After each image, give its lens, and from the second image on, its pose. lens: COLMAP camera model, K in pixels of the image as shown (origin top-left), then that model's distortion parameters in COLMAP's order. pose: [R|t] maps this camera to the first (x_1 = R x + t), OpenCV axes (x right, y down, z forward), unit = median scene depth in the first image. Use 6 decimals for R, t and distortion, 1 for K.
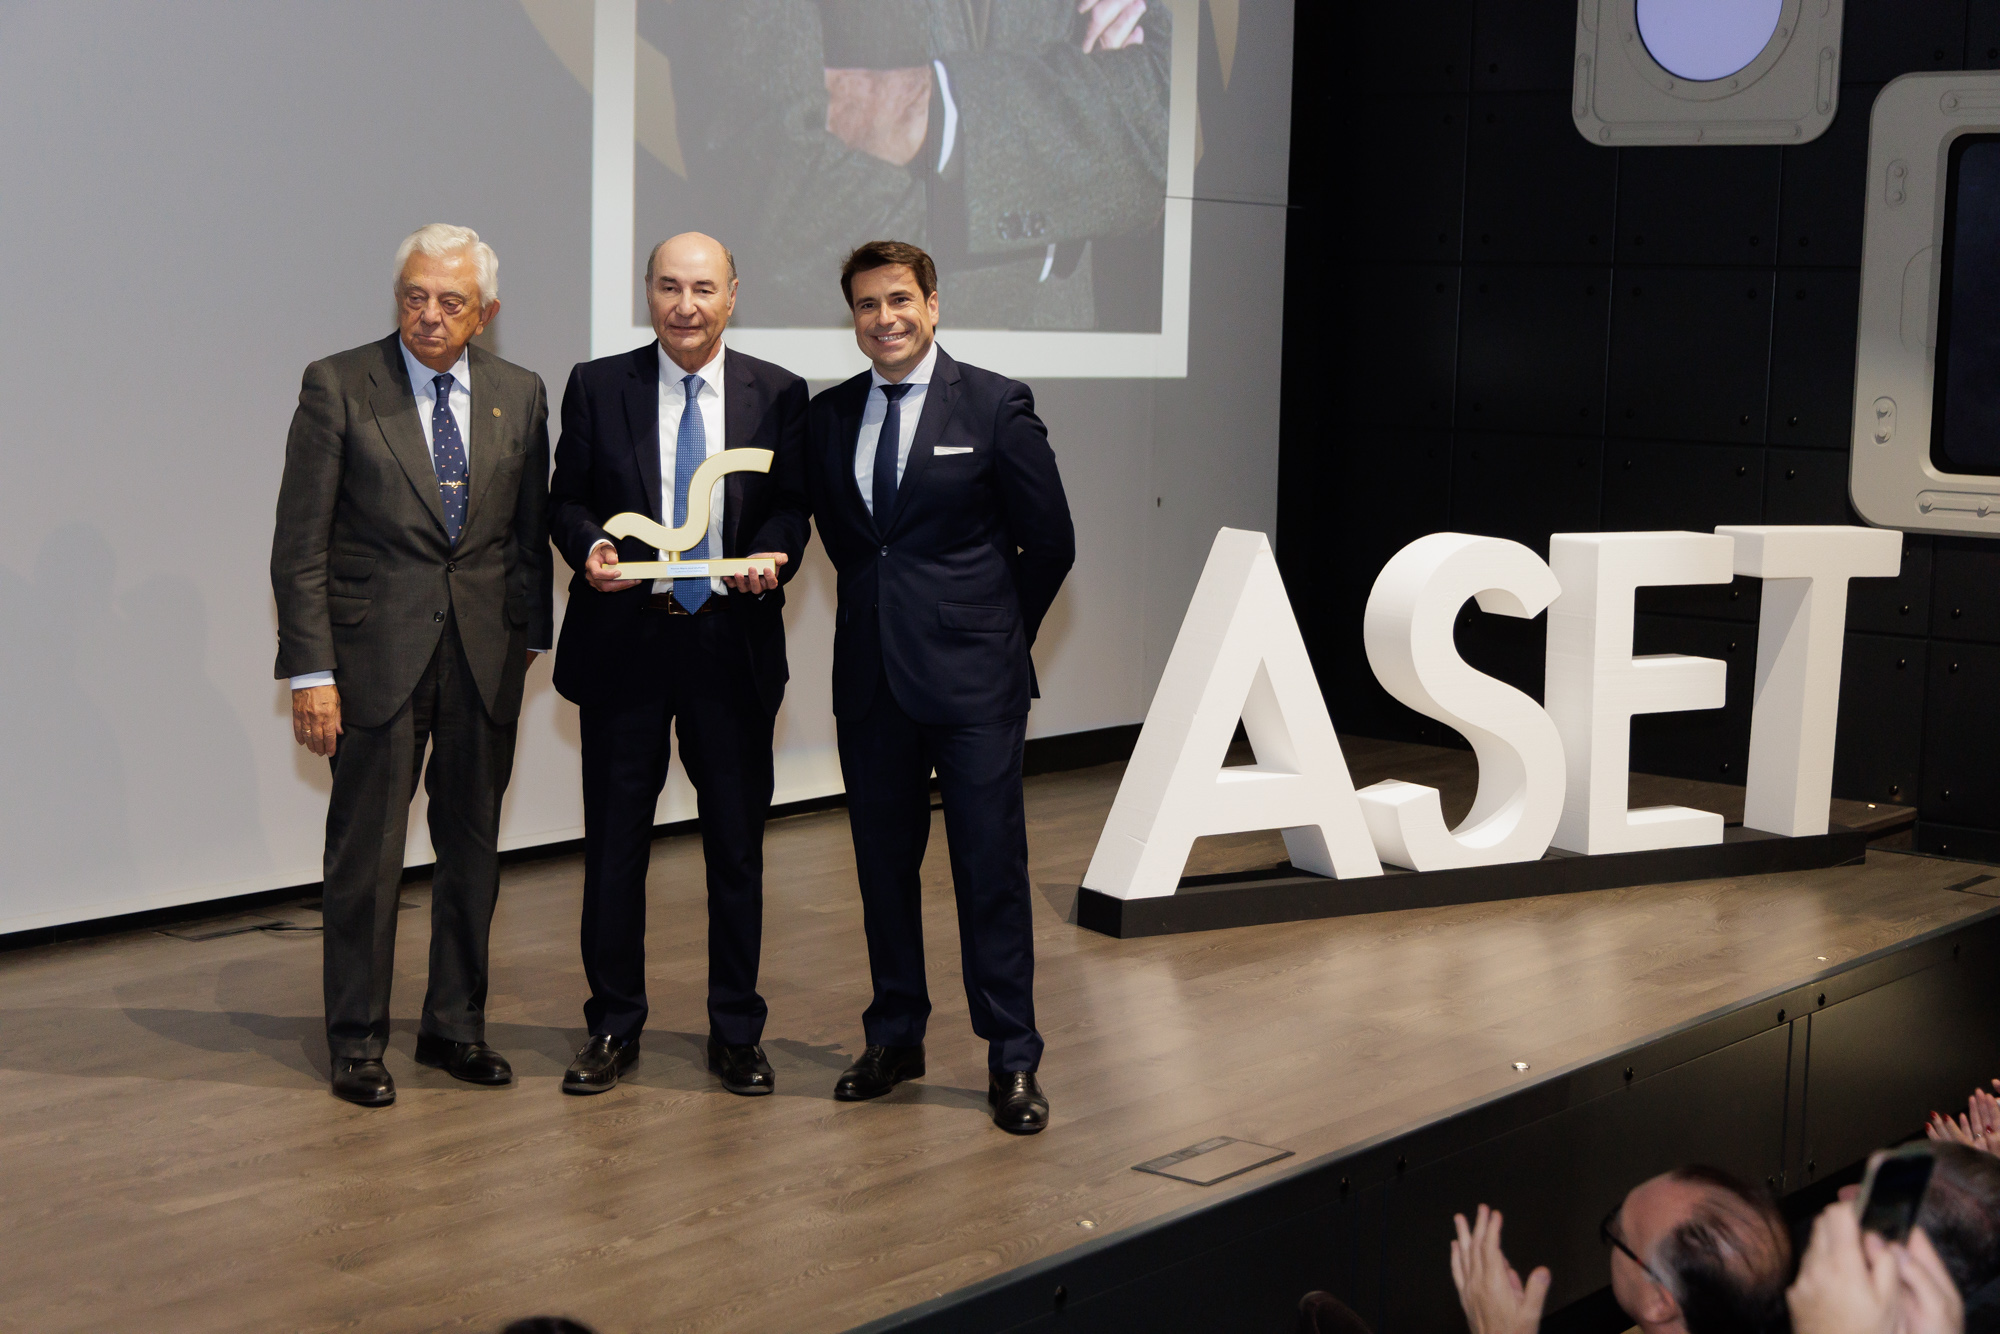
lens RADIAL K [[3188.0, 0, 1000.0], [0, 3188.0, 667.0], [0, 0, 1]] dist [0.001904, 0.076865]
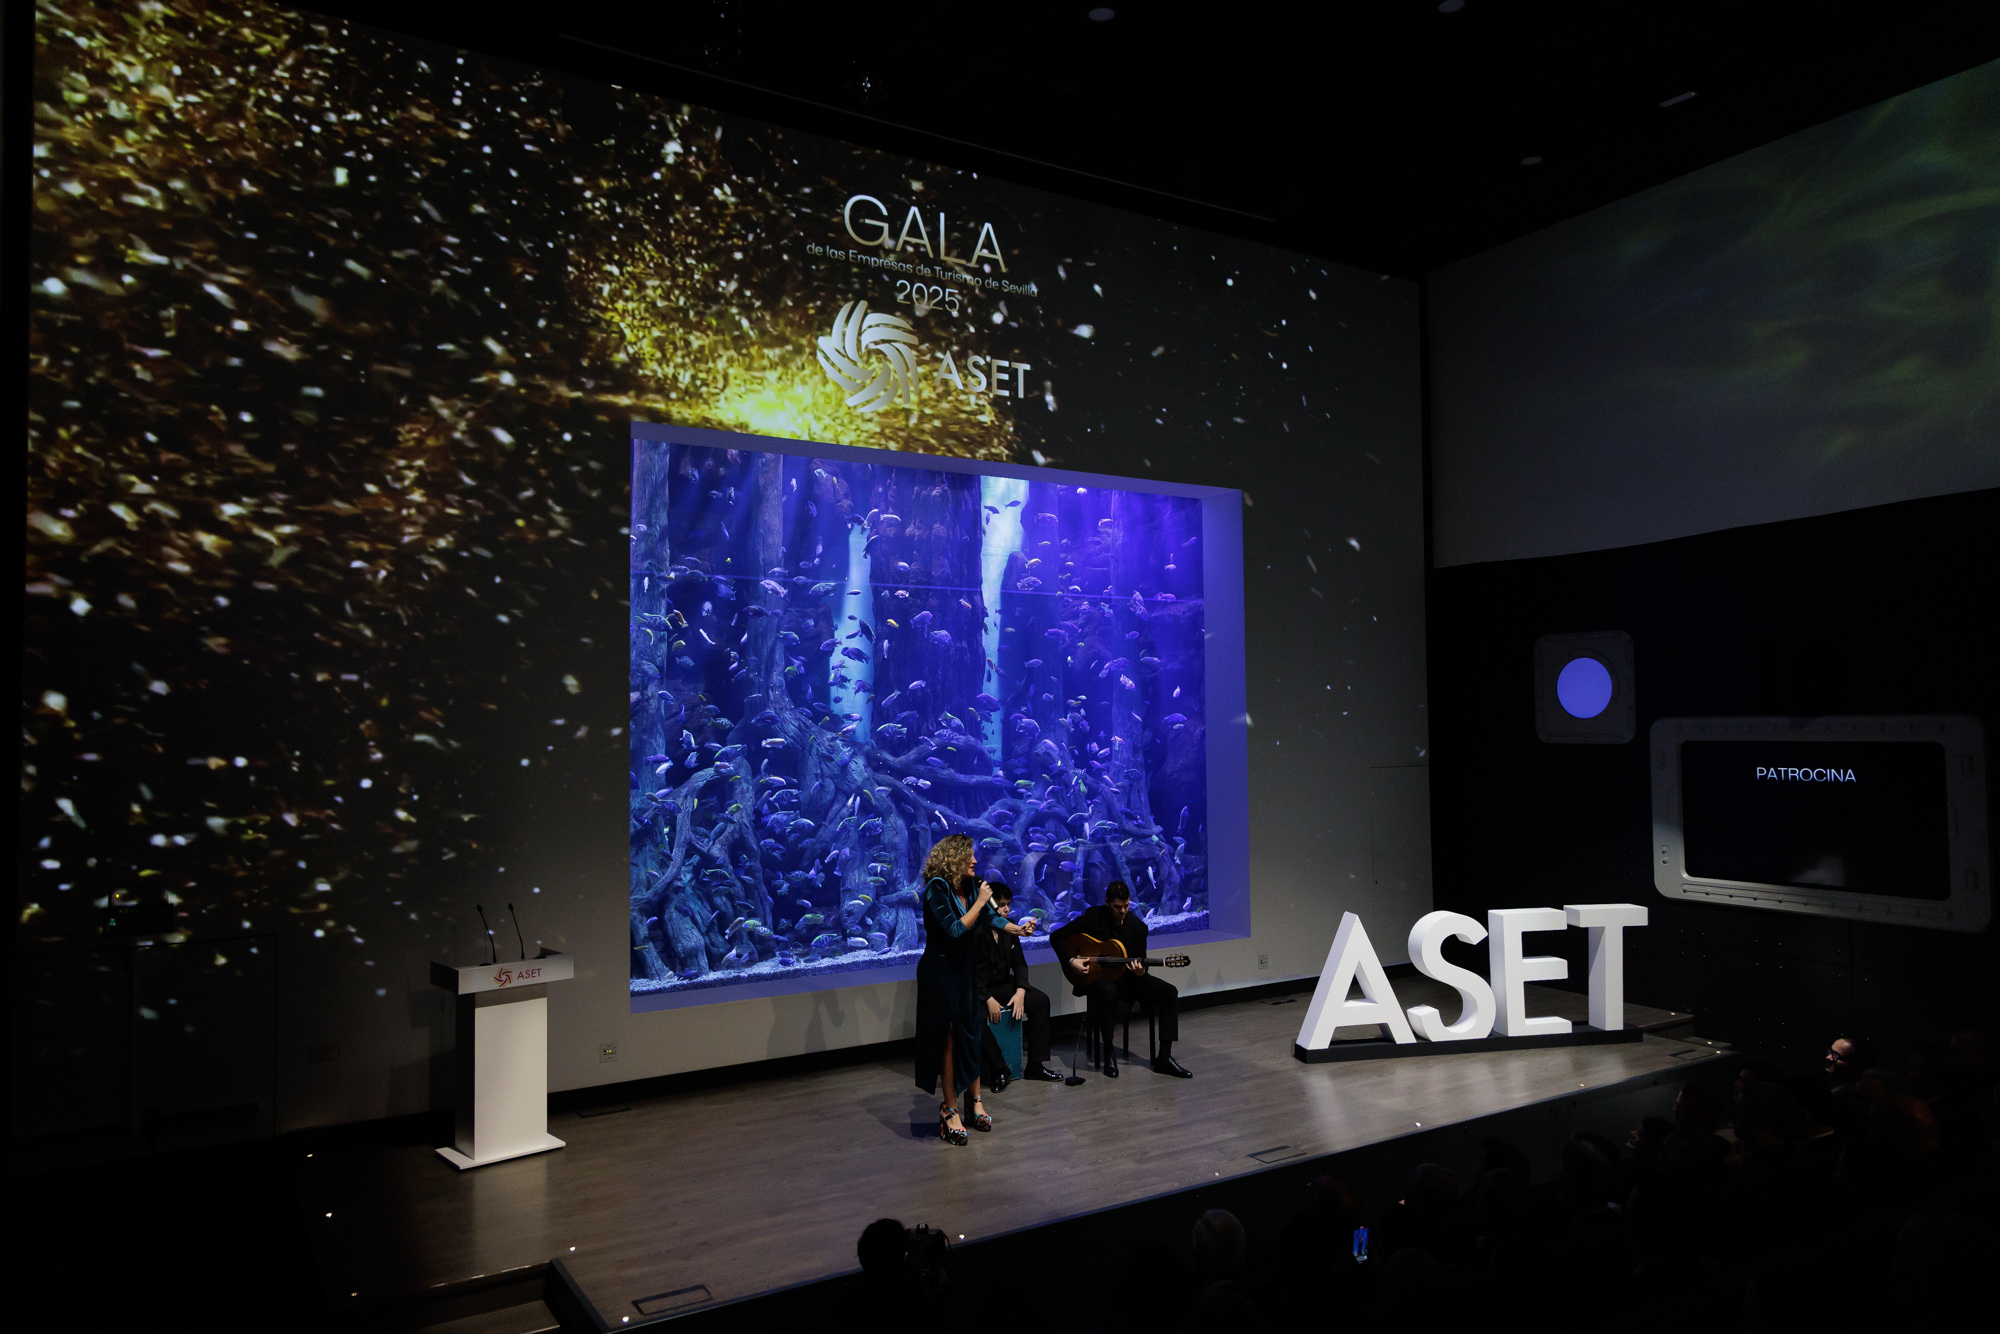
lens RADIAL K [[1370.0, 0, 1000.0], [0, 1370.0, 667.0], [0, 0, 1]] dist [-0.002055, -0.000367]
pose [[0.939958, -0.049048, -0.337747, 0.199293], [-0.004944, 0.987558, -0.157175, -0.064885], [0.341254, 0.149408, 0.928021, -0.239219]]
